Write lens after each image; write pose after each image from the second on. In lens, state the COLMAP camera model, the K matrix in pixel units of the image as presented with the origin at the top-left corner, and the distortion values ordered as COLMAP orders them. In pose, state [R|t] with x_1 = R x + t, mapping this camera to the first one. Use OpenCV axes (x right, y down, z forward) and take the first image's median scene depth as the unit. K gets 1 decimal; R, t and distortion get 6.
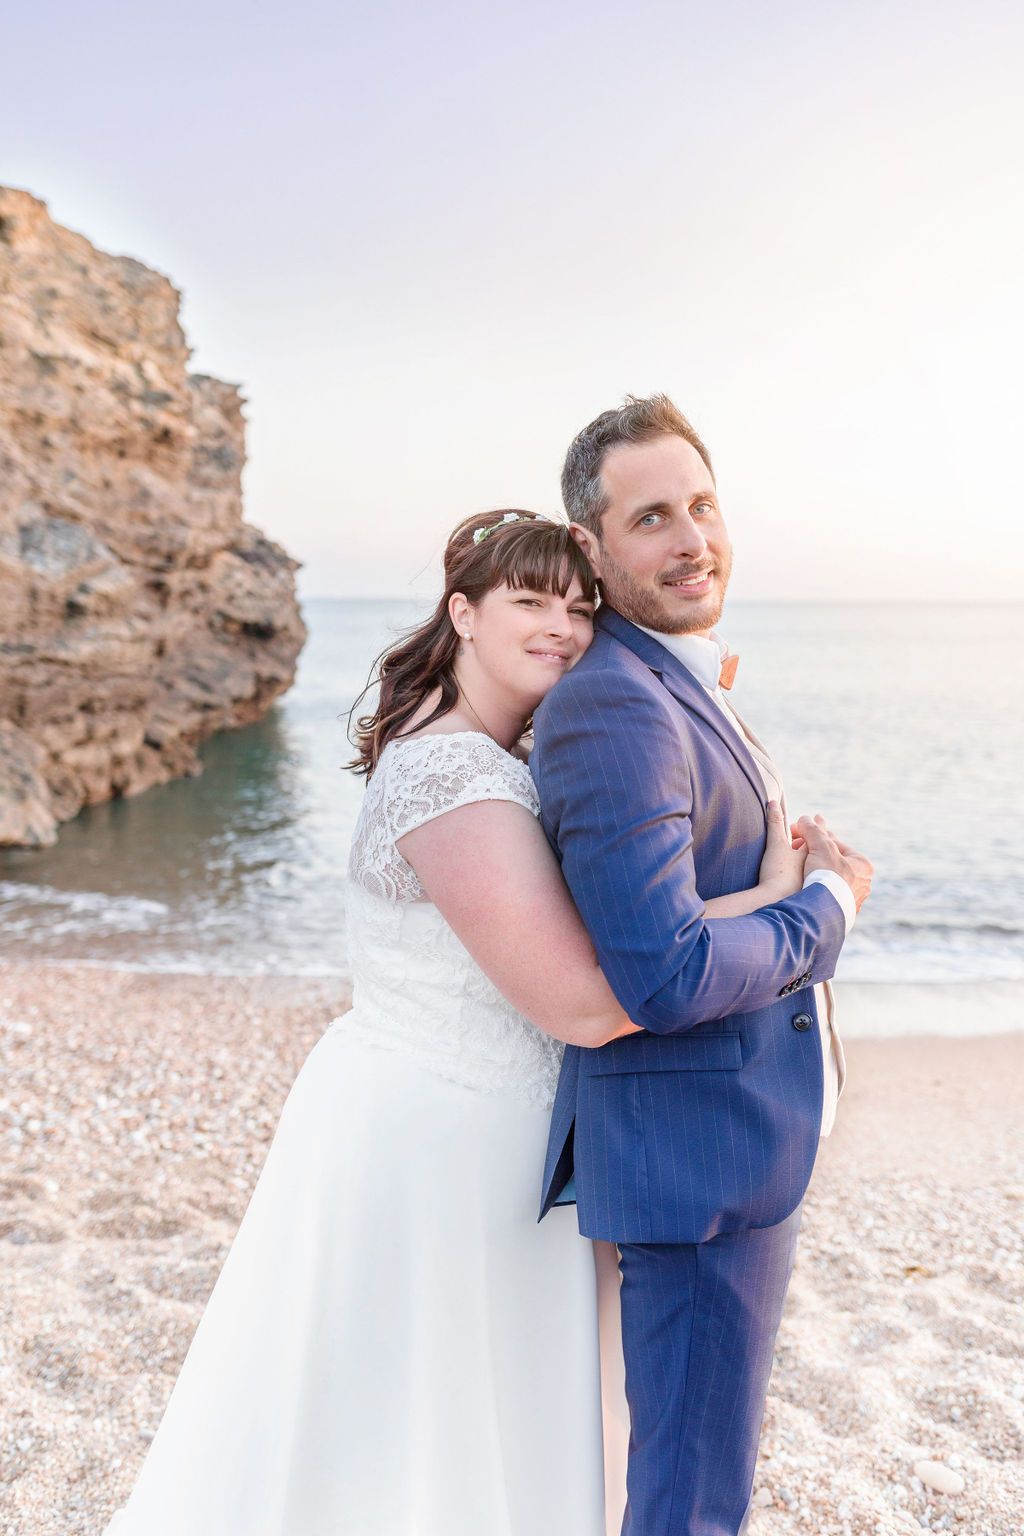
lens RADIAL K [[1506.6, 0, 514.5], [0, 1506.6, 807.8], [0, 0, 1]] dist [0.007036, -0.006517]
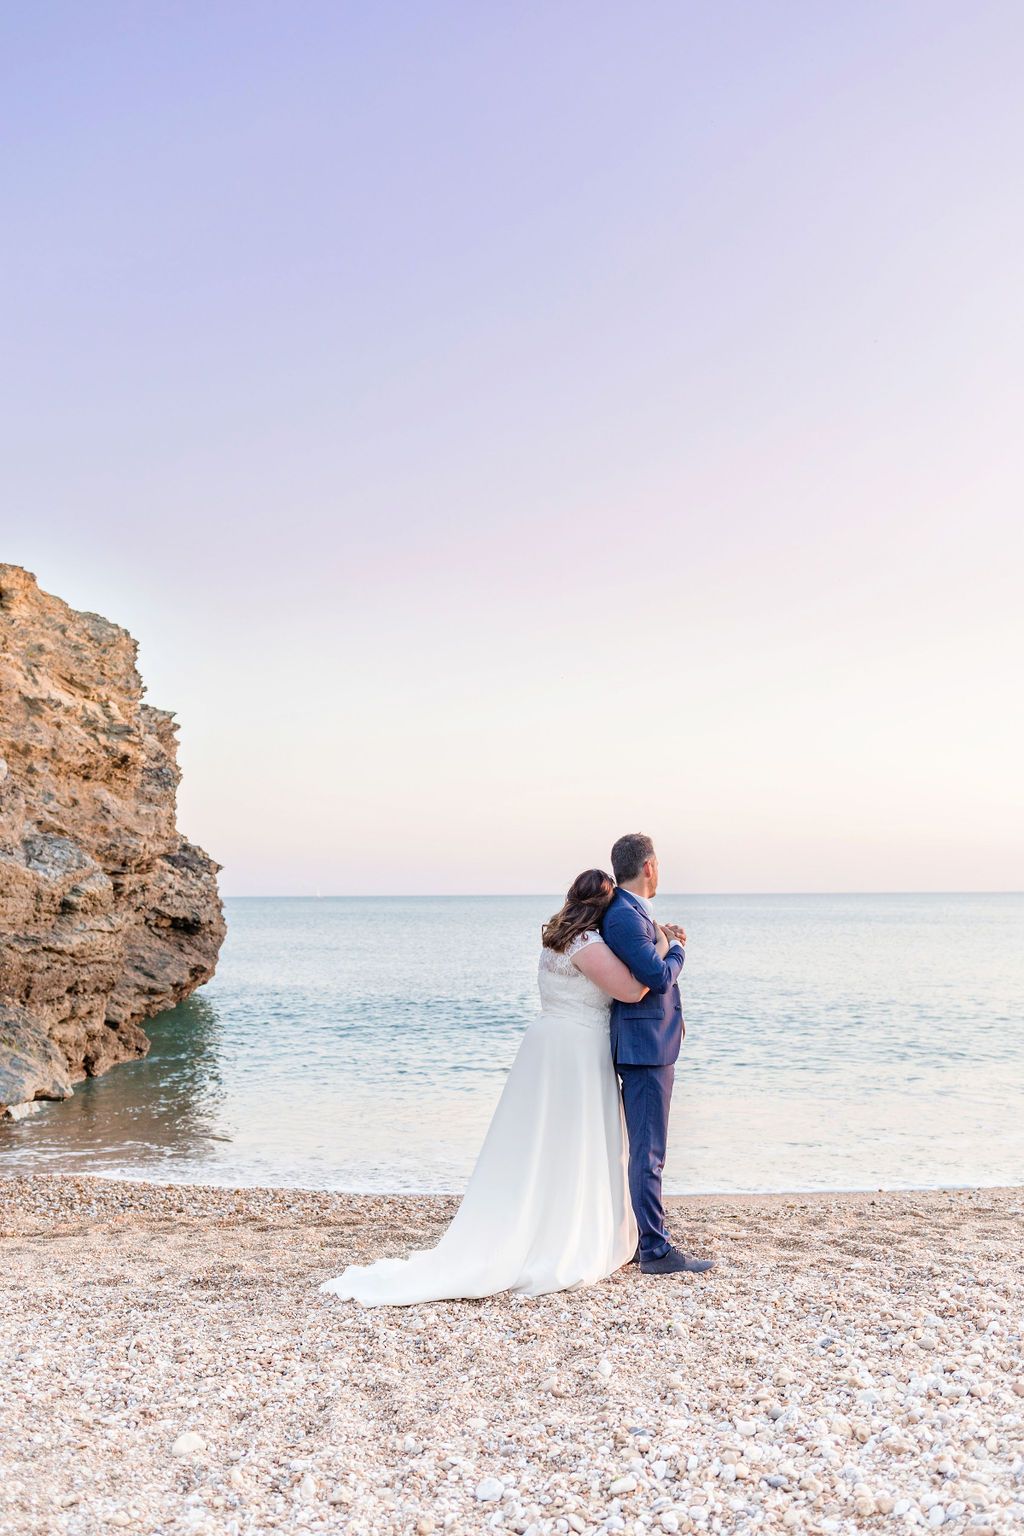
lens RADIAL K [[1506.6, 0, 514.5], [0, 1506.6, 807.8], [0, 0, 1]] dist [0.007036, -0.006517]
pose [[0.995868, -0.006339, 0.090590, -0.035766], [0.023813, 0.980882, -0.193143, 0.025089], [-0.087634, 0.194502, 0.976980, -0.179972]]
